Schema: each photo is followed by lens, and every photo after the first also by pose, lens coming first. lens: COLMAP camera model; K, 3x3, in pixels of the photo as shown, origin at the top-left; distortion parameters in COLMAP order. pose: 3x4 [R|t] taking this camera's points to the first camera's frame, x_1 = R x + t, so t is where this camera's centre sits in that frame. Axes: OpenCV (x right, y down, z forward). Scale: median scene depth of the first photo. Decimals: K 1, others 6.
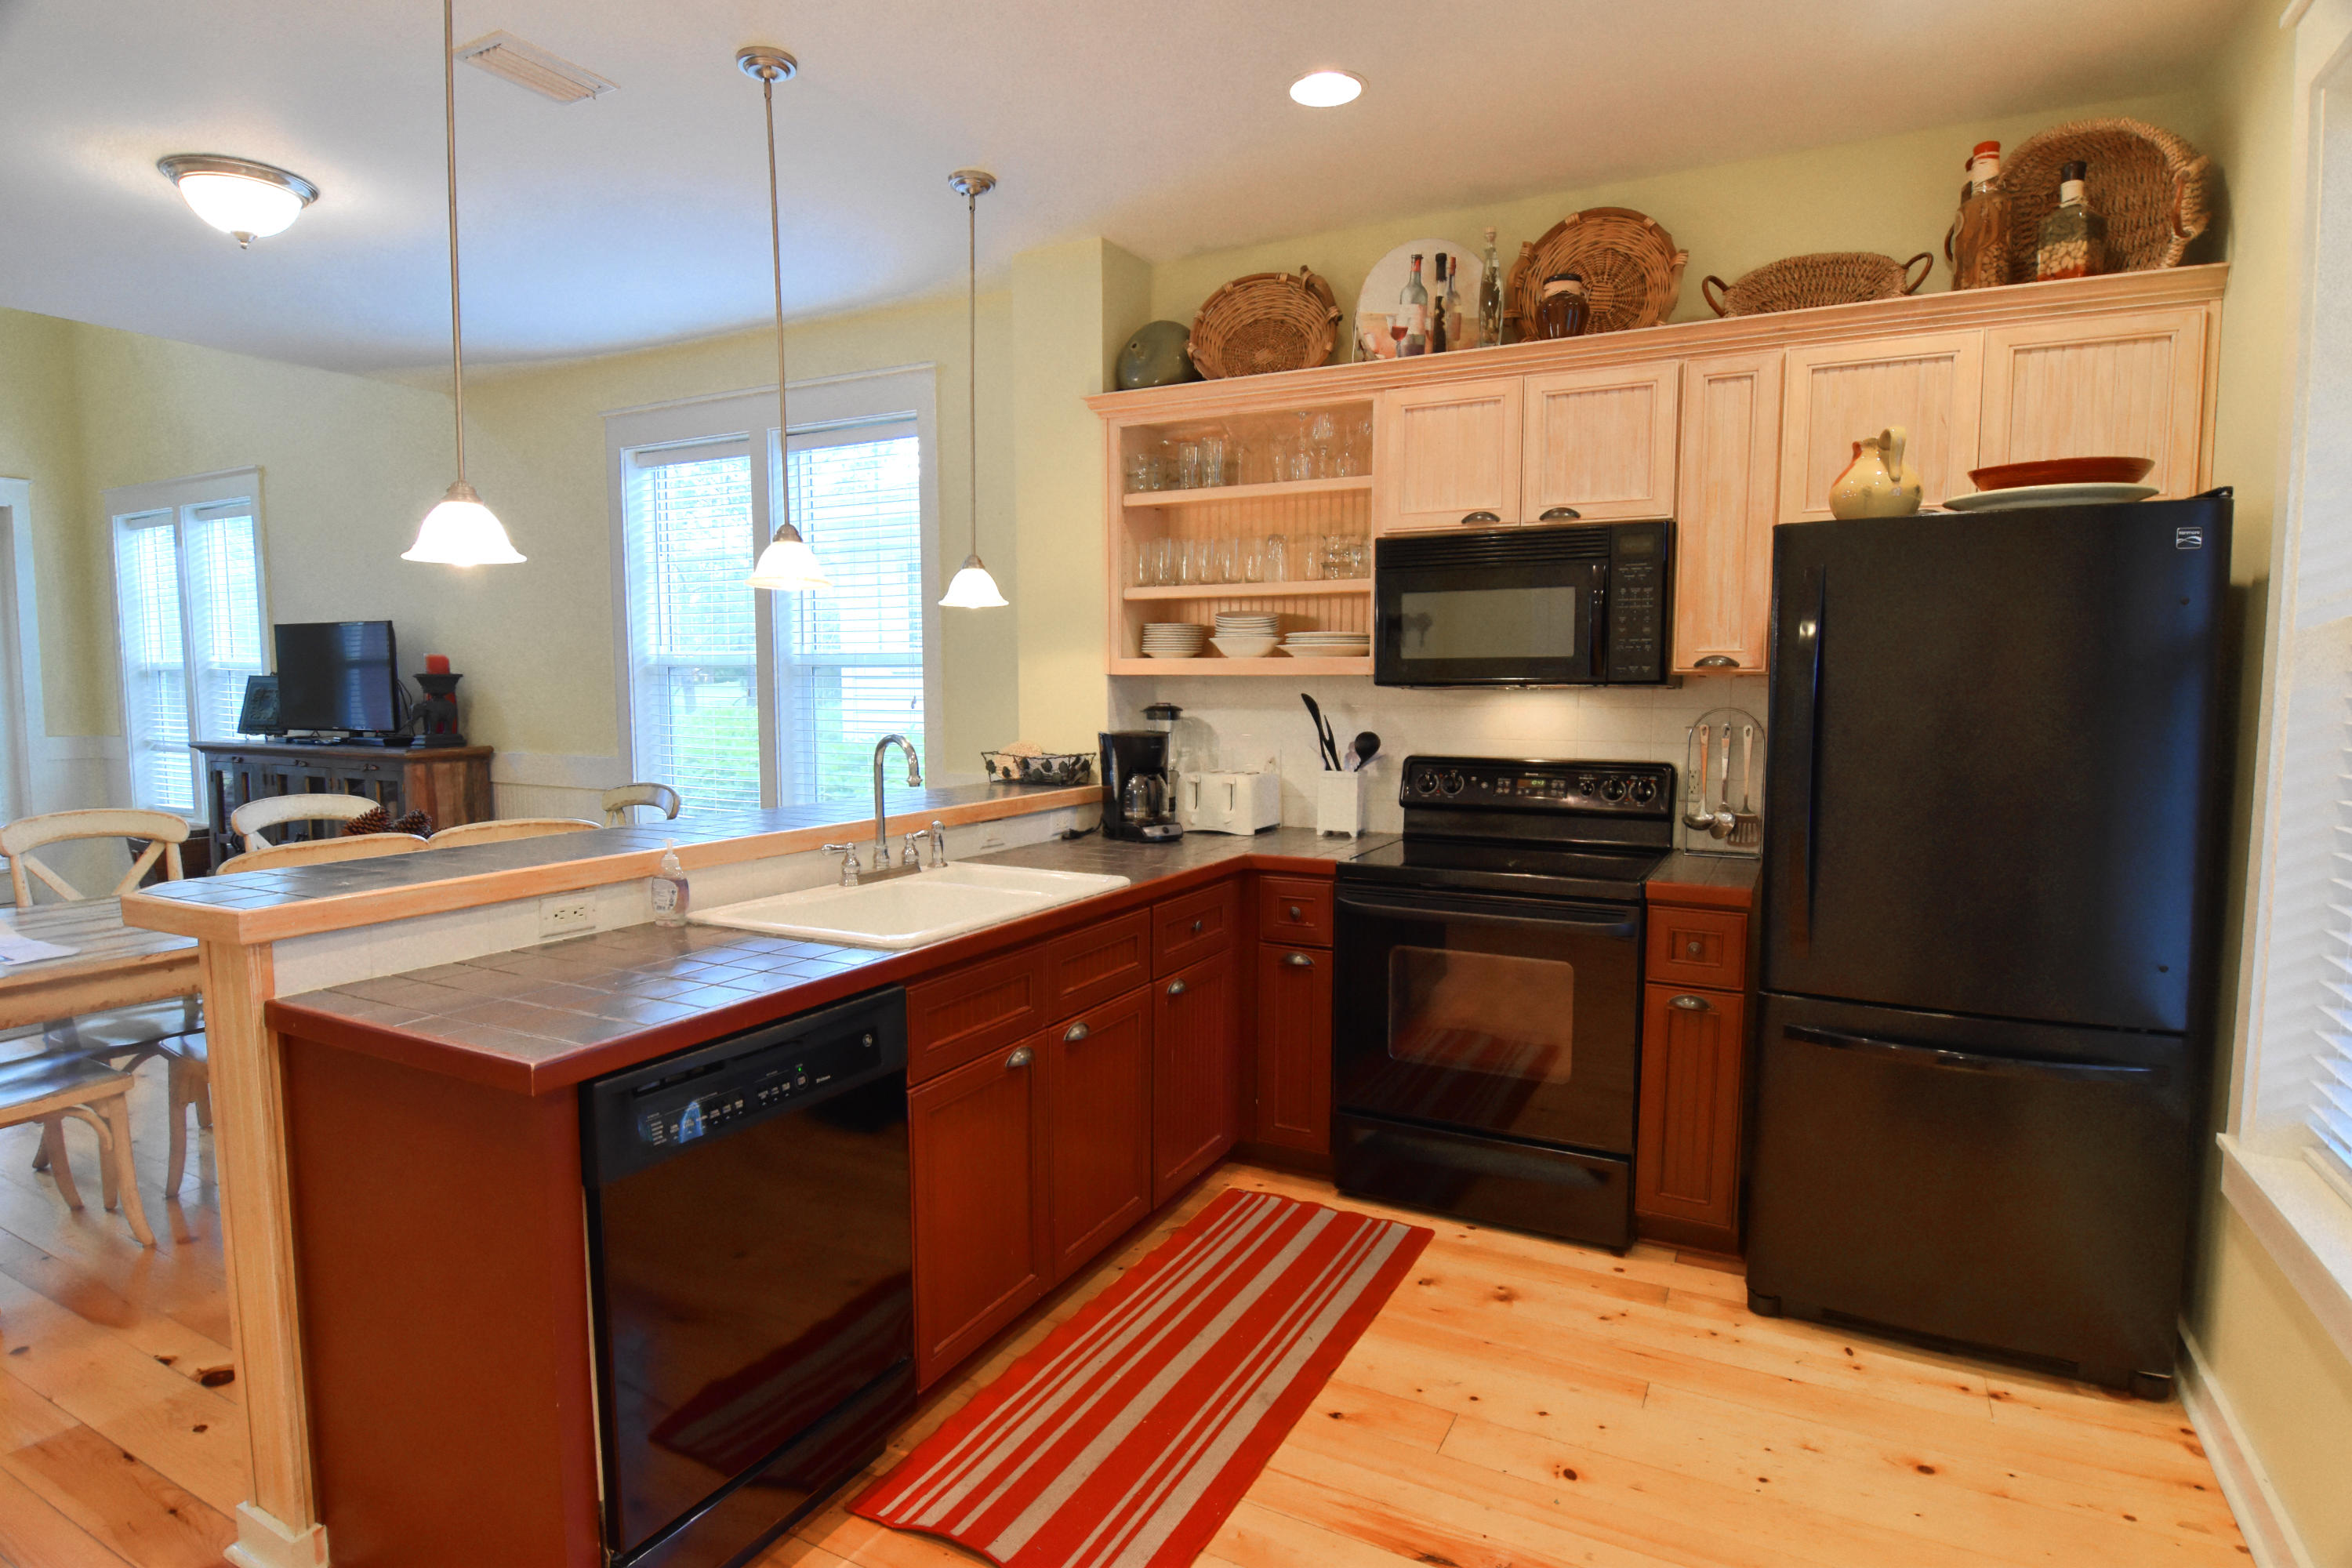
lens RADIAL K [[1234.0, 0, 1170.9], [0, 1234.0, 789.3], [0, 0, 1]] dist [-0.007513, -0.010630]
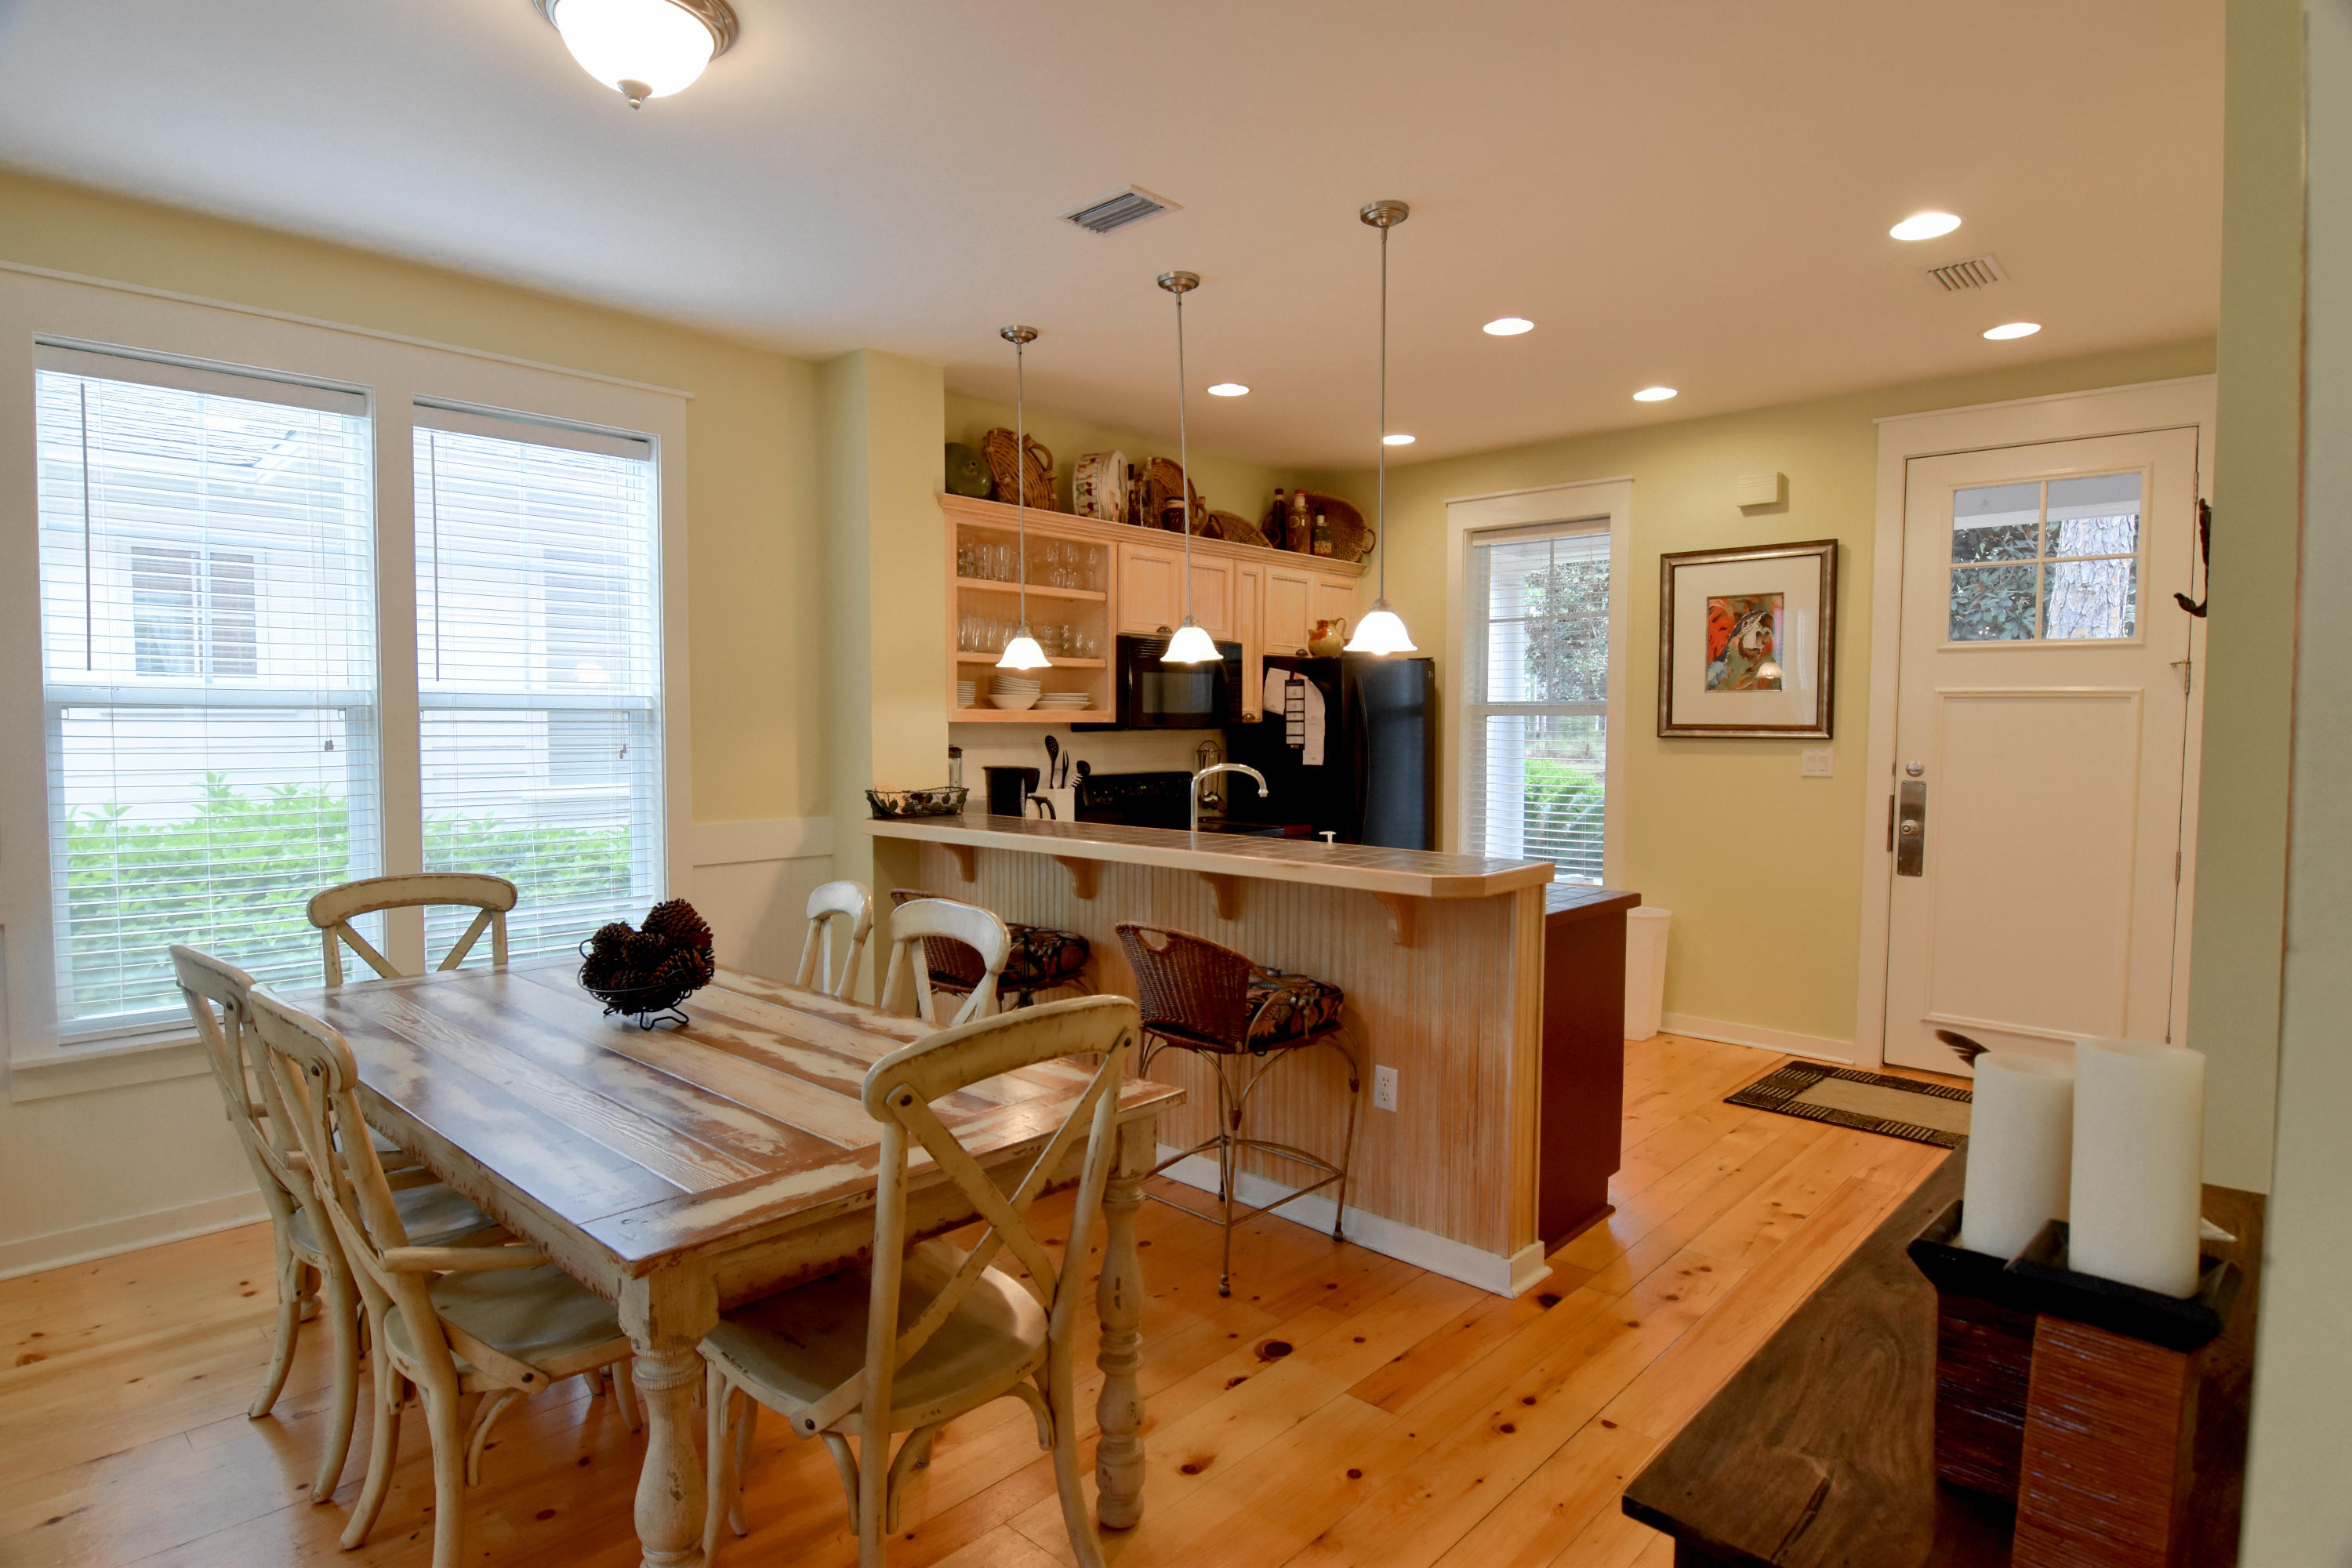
lens RADIAL K [[1234.0, 0, 1176.9], [0, 1234.0, 781.4], [0, 0, 1]] dist [-0.007513, -0.010630]
pose [[0.261395, -0.044624, 0.964200, -1.347857], [0.084916, 0.996121, 0.023080, -0.050227], [-0.961489, 0.075843, 0.264170, 0.541414]]
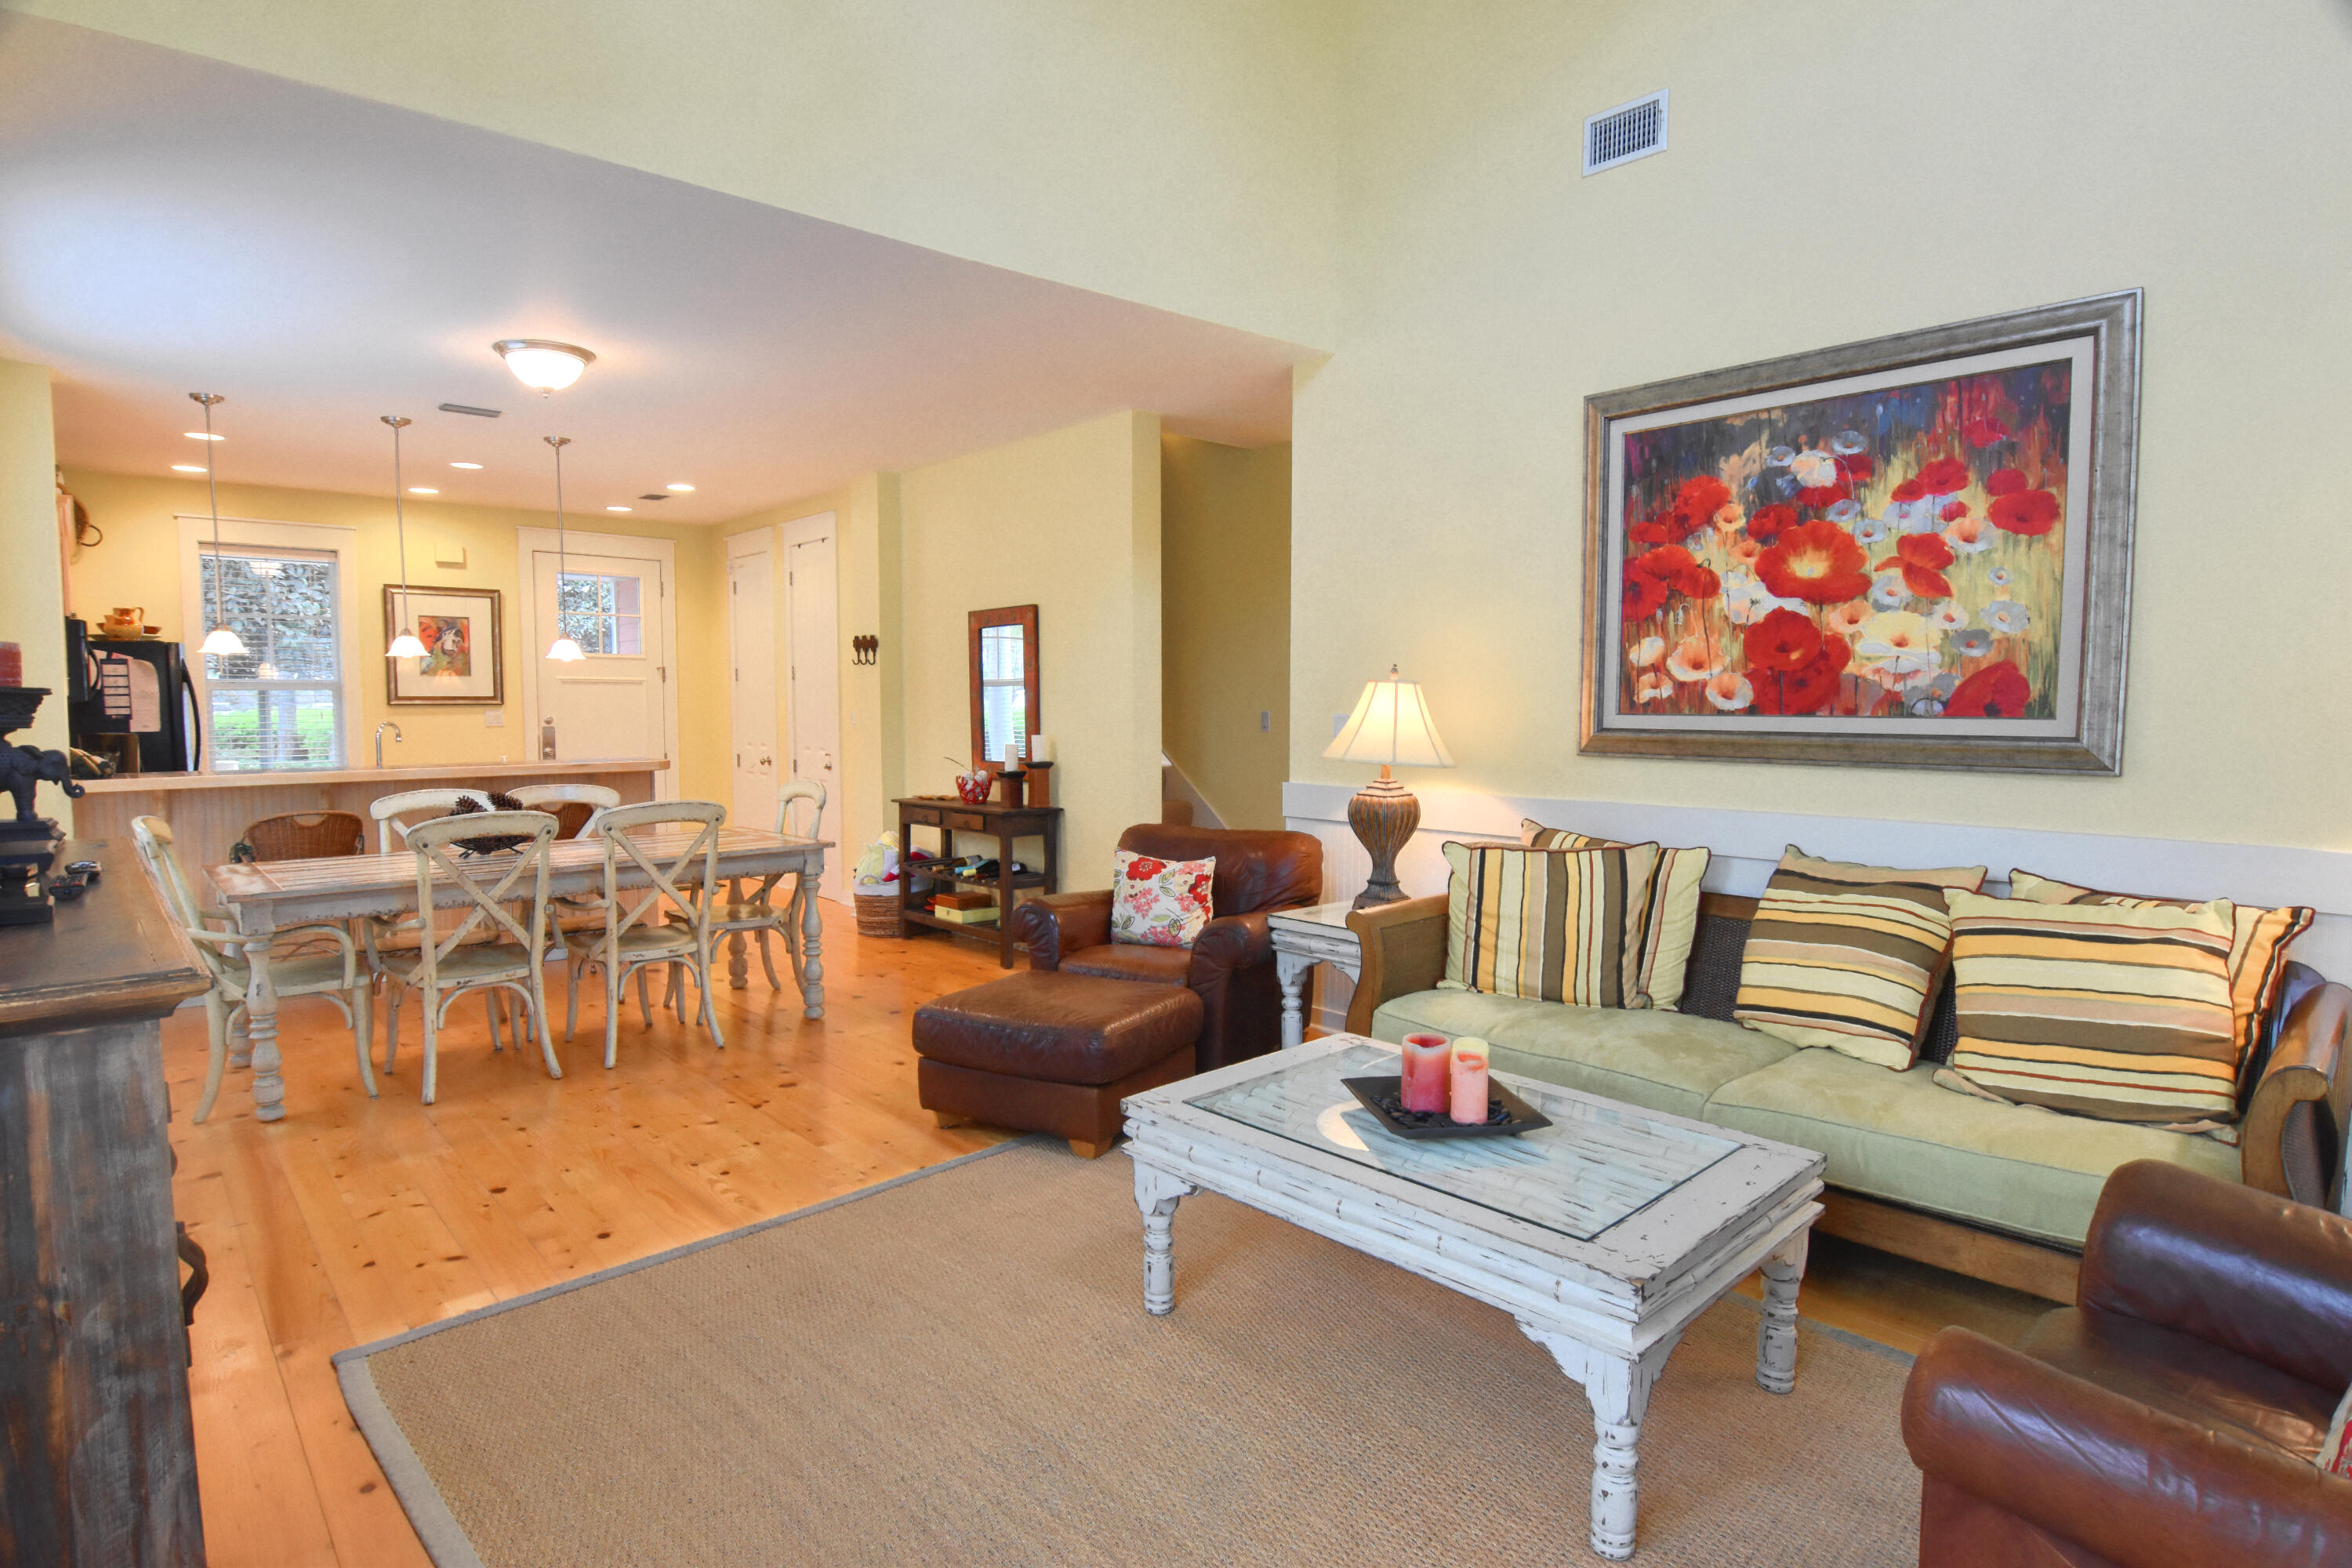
lens RADIAL K [[1234.0, 0, 1165.4], [0, 1234.0, 775.1], [0, 0, 1]] dist [-0.007513, -0.010630]
pose [[-0.933749, -0.022199, 0.357239, -1.949769], [0.032704, 0.988609, 0.146914, -0.190554], [-0.356431, 0.148864, -0.922386, 2.114937]]
